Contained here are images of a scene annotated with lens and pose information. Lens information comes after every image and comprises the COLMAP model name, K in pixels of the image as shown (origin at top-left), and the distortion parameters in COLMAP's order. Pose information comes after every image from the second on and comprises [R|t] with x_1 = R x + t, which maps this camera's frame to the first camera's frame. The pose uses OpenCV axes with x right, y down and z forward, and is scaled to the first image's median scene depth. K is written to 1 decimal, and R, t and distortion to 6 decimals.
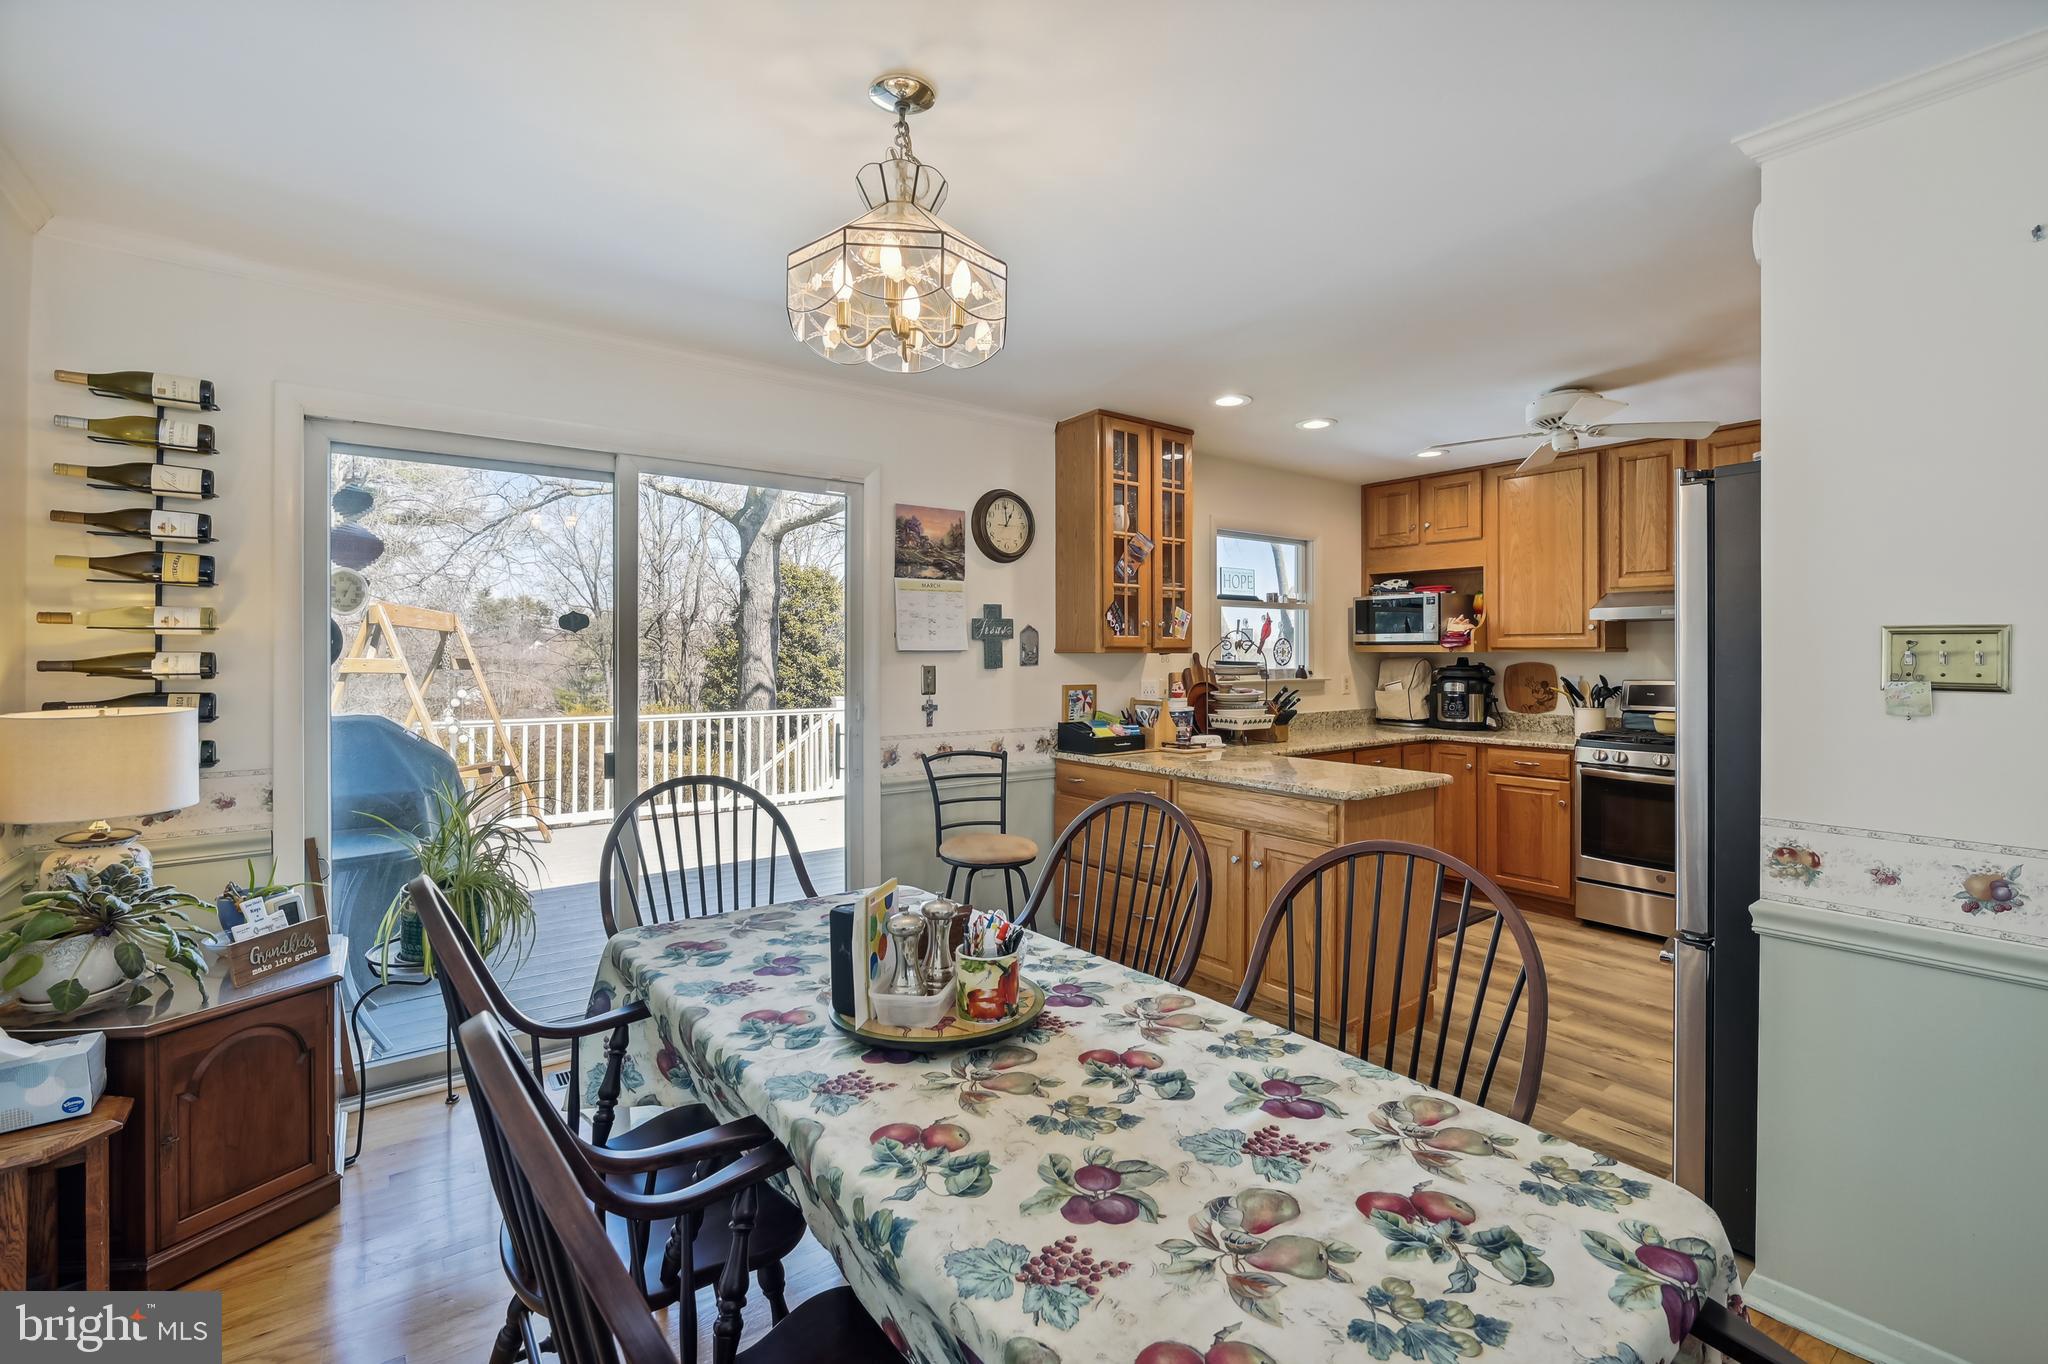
lens RADIAL K [[889.8, 0, 1036.3], [0, 889.8, 661.8], [0, 0, 1]] dist [-0.008745, -0.000549]
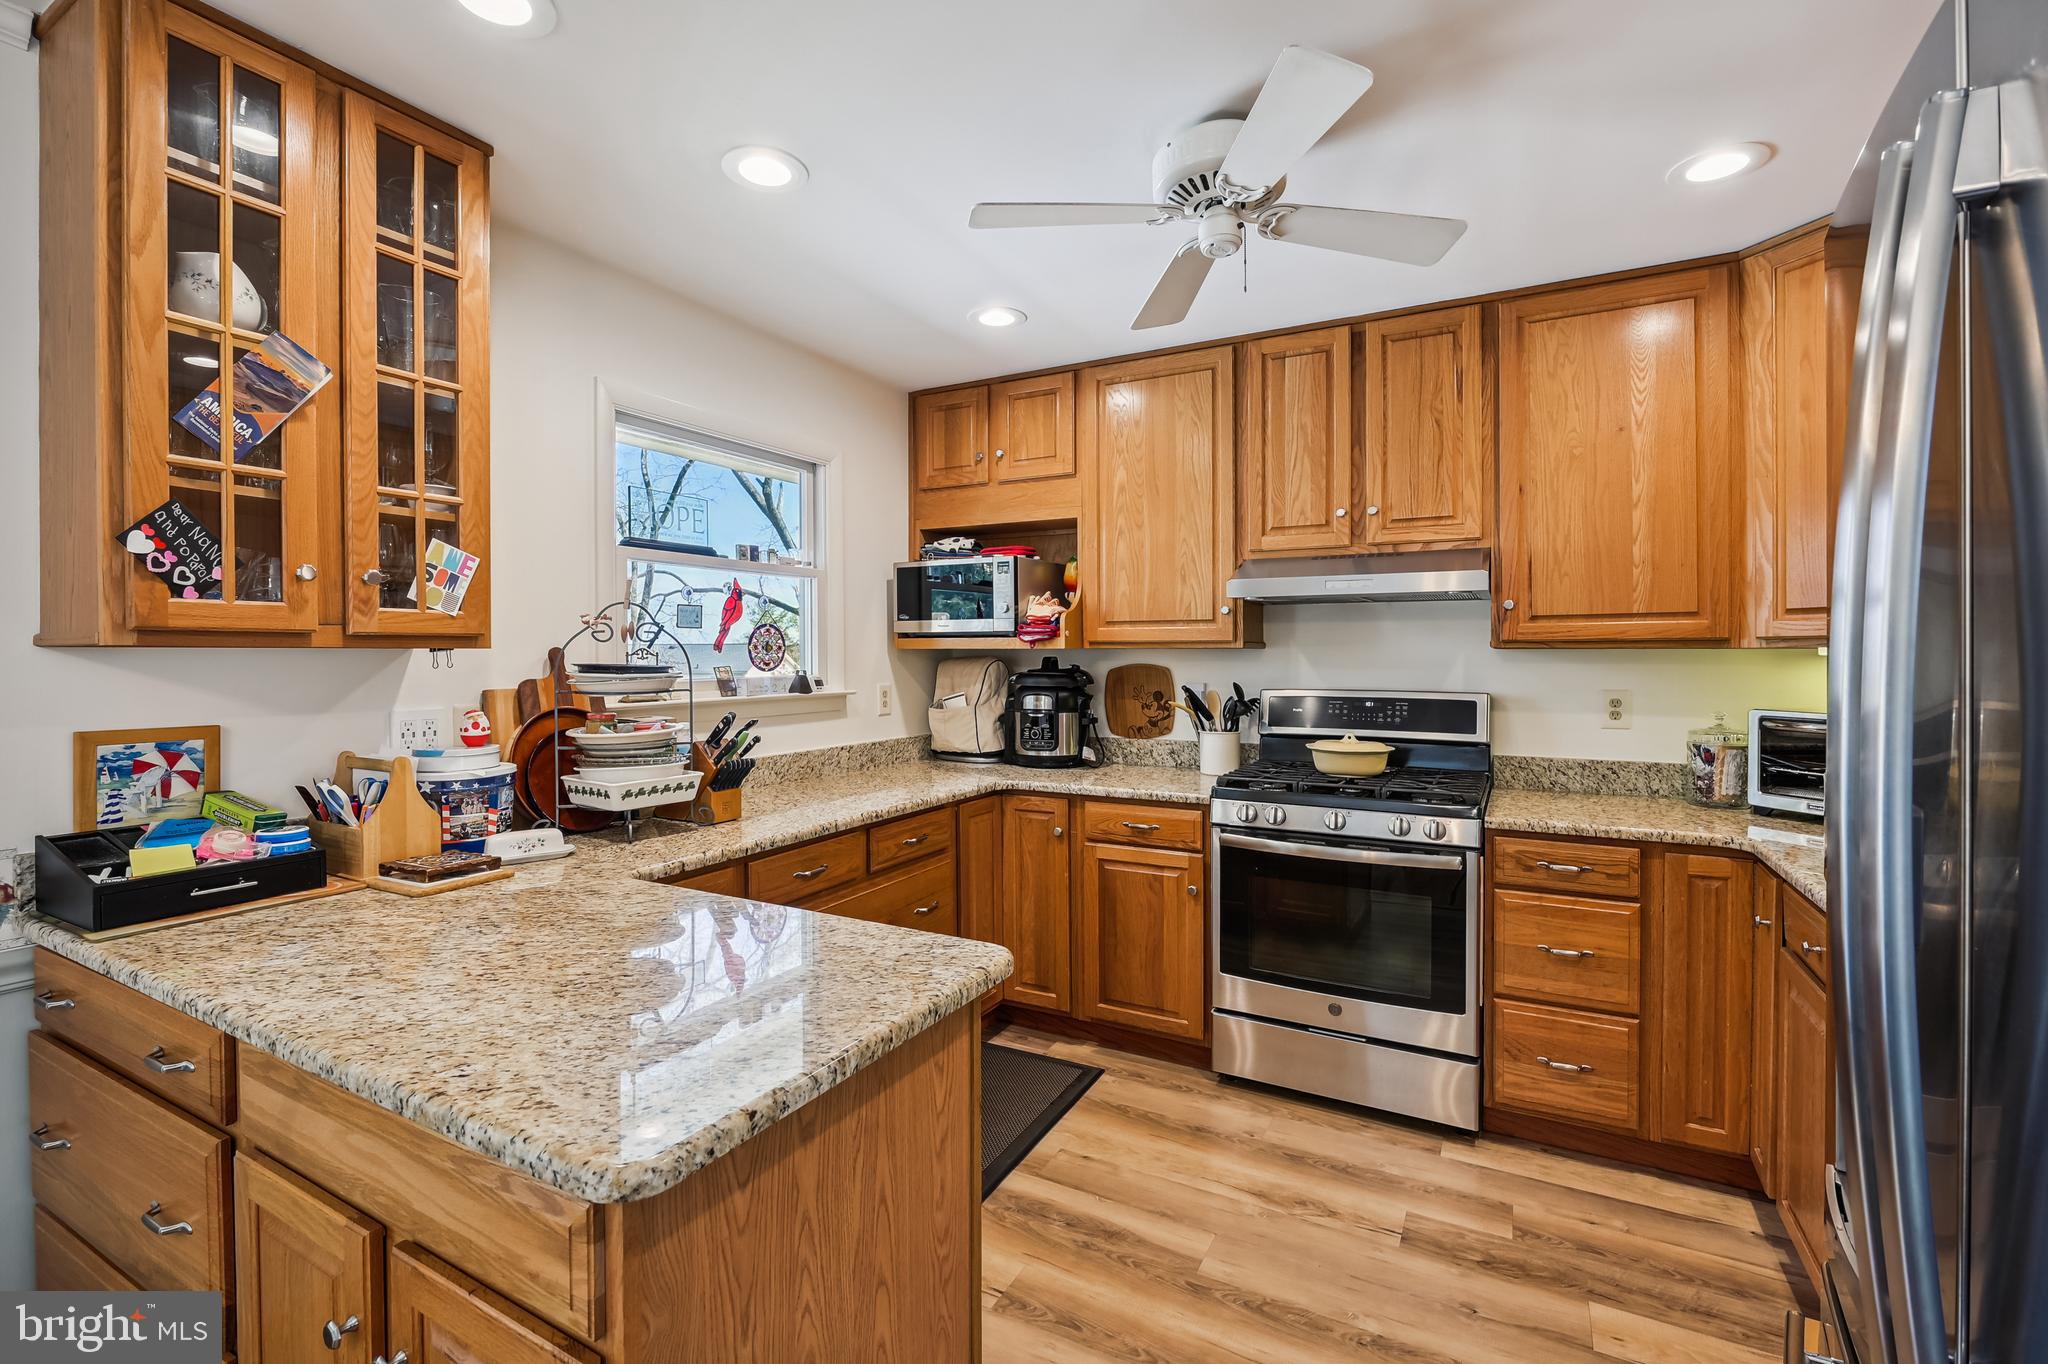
lens RADIAL K [[889.8, 0, 1036.3], [0, 889.8, 661.8], [0, 0, 1]] dist [-0.008745, -0.000549]
pose [[0.912836, -0.003726, 0.408308, 0.210550], [0.003817, 0.999993, 0.000592, -0.001831], [-0.408307, 0.001018, 0.912844, 0.419217]]
